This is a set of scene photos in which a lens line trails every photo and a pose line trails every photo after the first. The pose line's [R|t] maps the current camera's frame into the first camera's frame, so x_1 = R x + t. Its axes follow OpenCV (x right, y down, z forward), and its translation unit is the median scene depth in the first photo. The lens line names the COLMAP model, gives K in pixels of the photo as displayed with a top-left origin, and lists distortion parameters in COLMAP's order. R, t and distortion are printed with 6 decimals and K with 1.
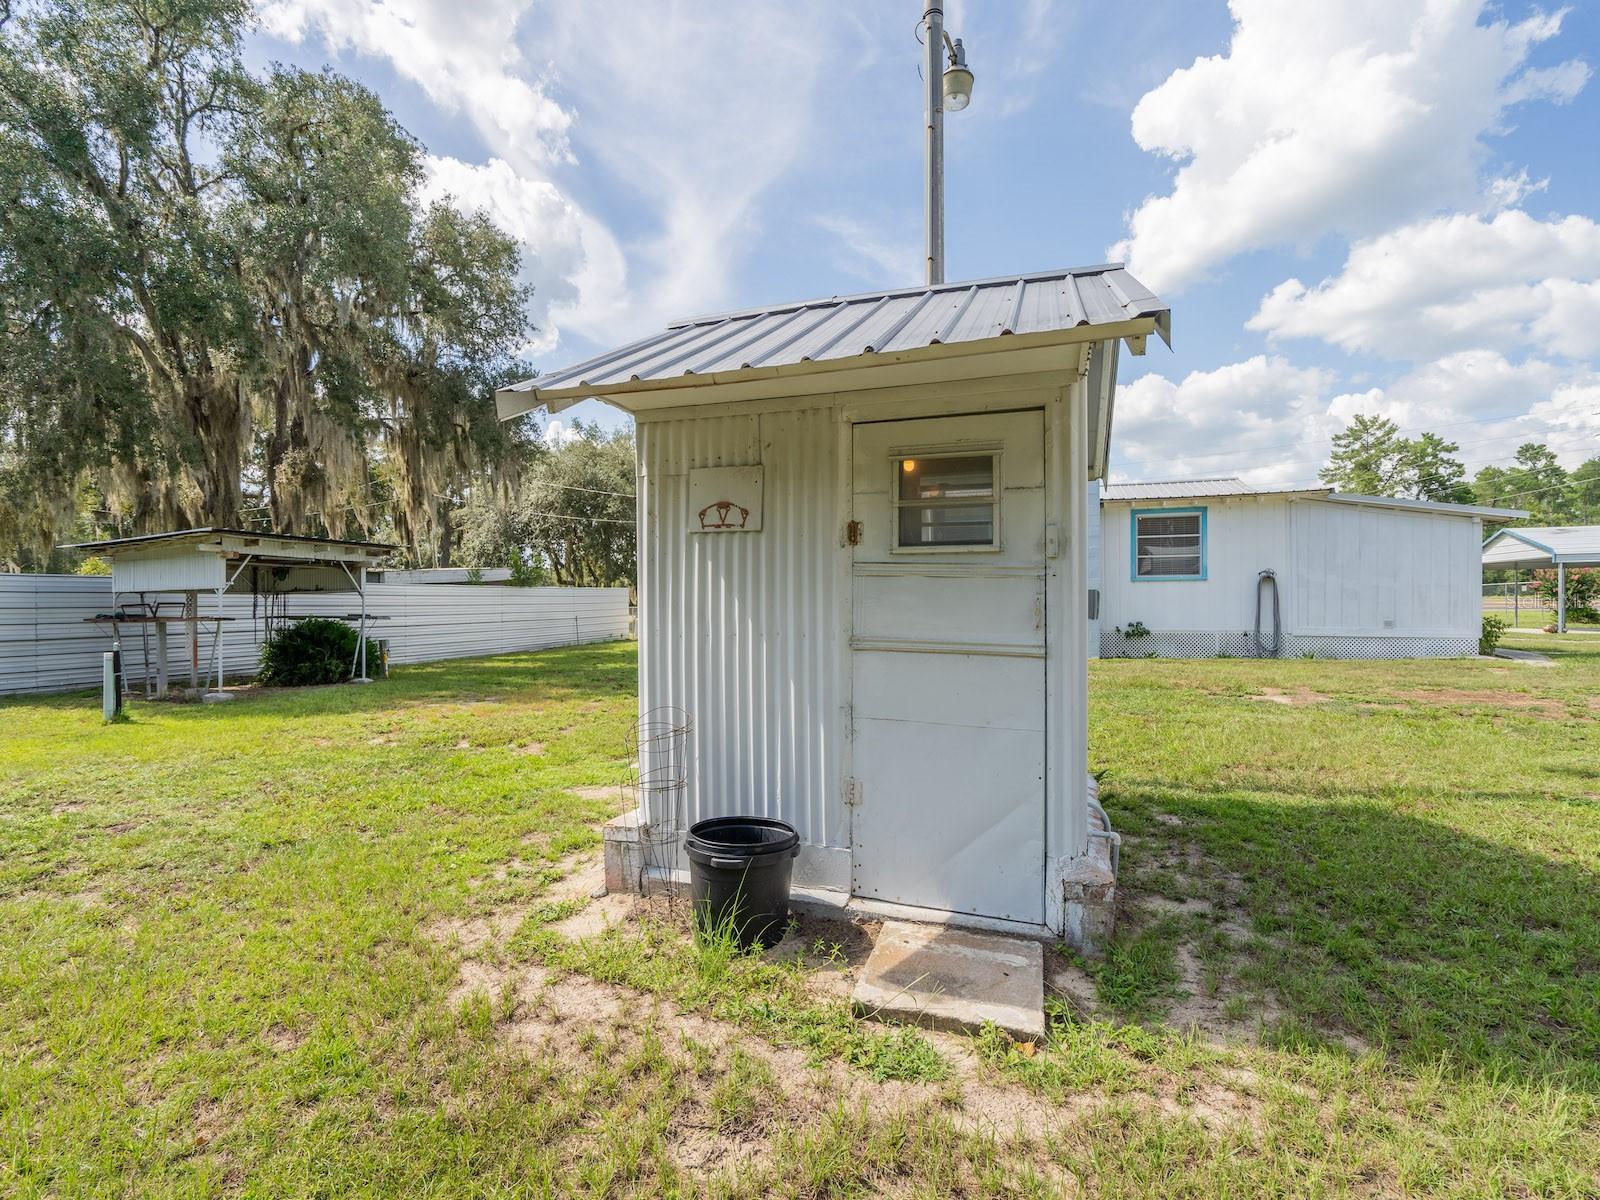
lens RADIAL K [[729.8, 0, 805.3], [0, 729.8, 610.4], [0, 0, 1]] dist [-0.000565, 0.000578]
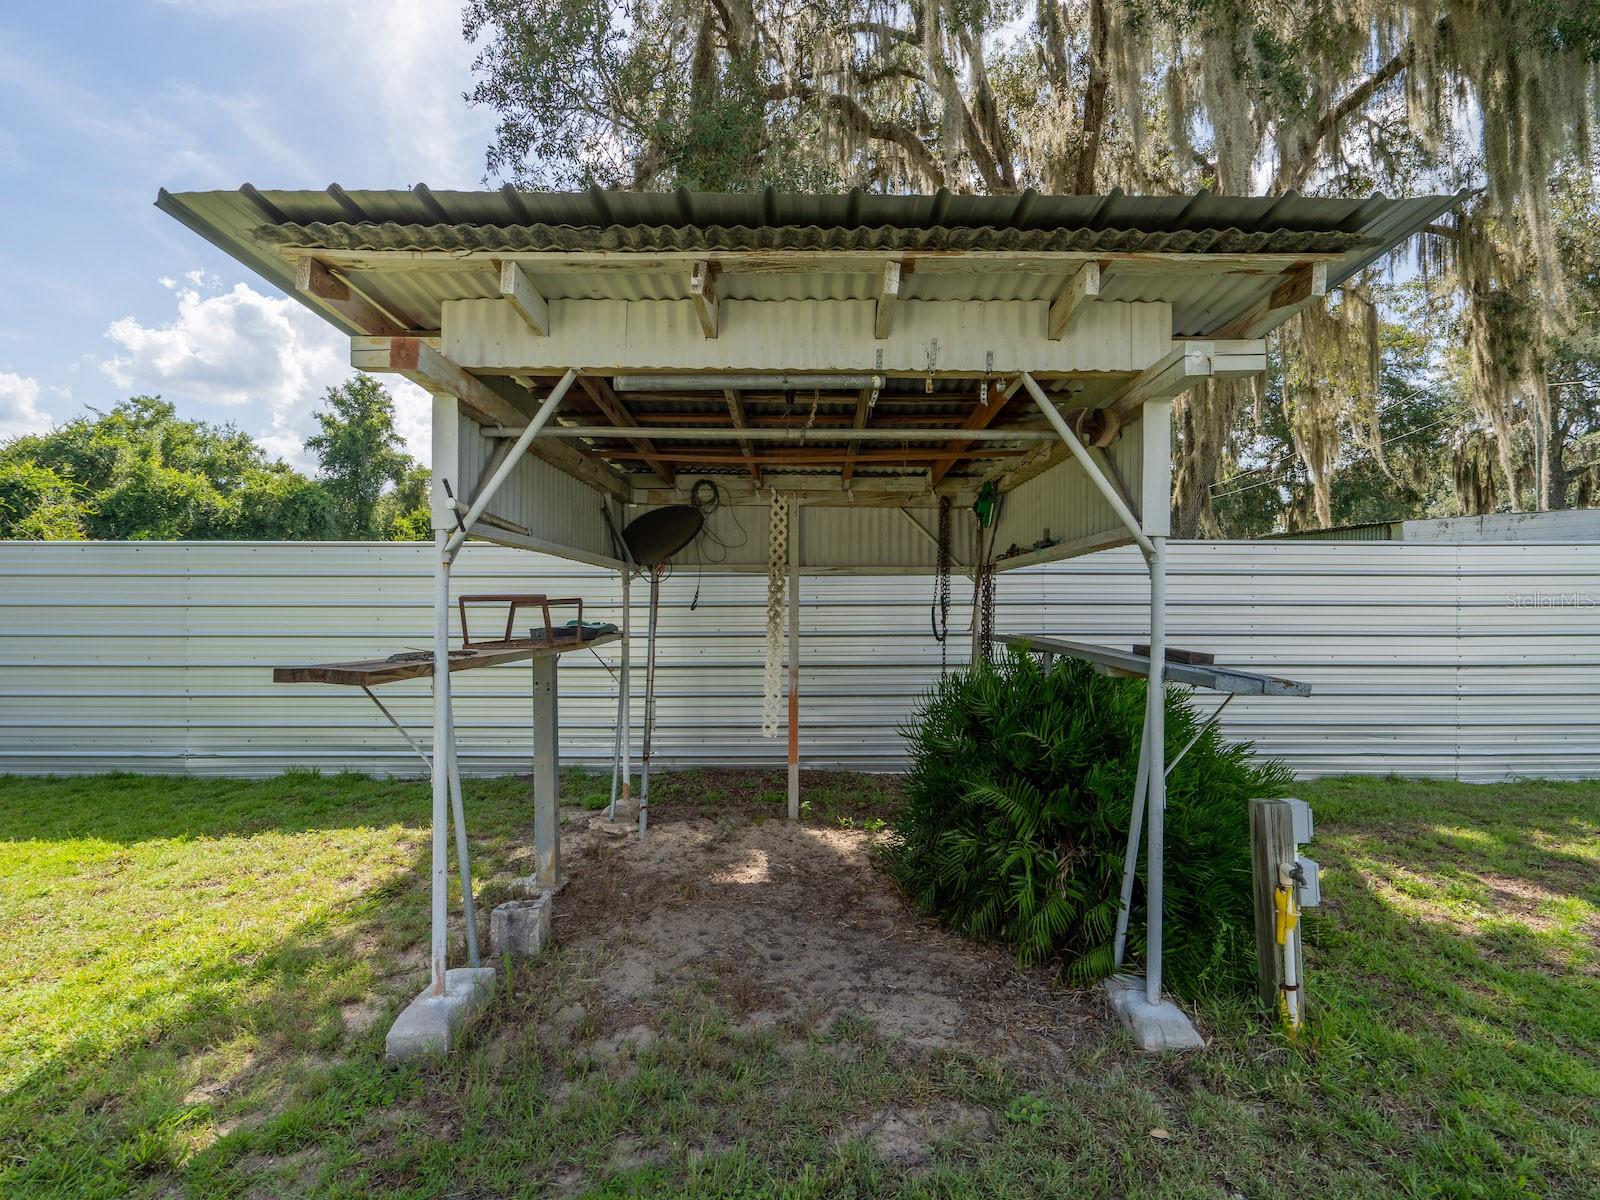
lens RADIAL K [[729.8, 0, 791.5], [0, 729.8, 604.1], [0, 0, 1]] dist [-0.000565, 0.000578]
pose [[0.309655, 0.009647, -0.950800, -0.435866], [-0.012554, 0.999903, 0.006057, -0.007939], [0.950766, 0.010061, 0.309746, 0.815888]]
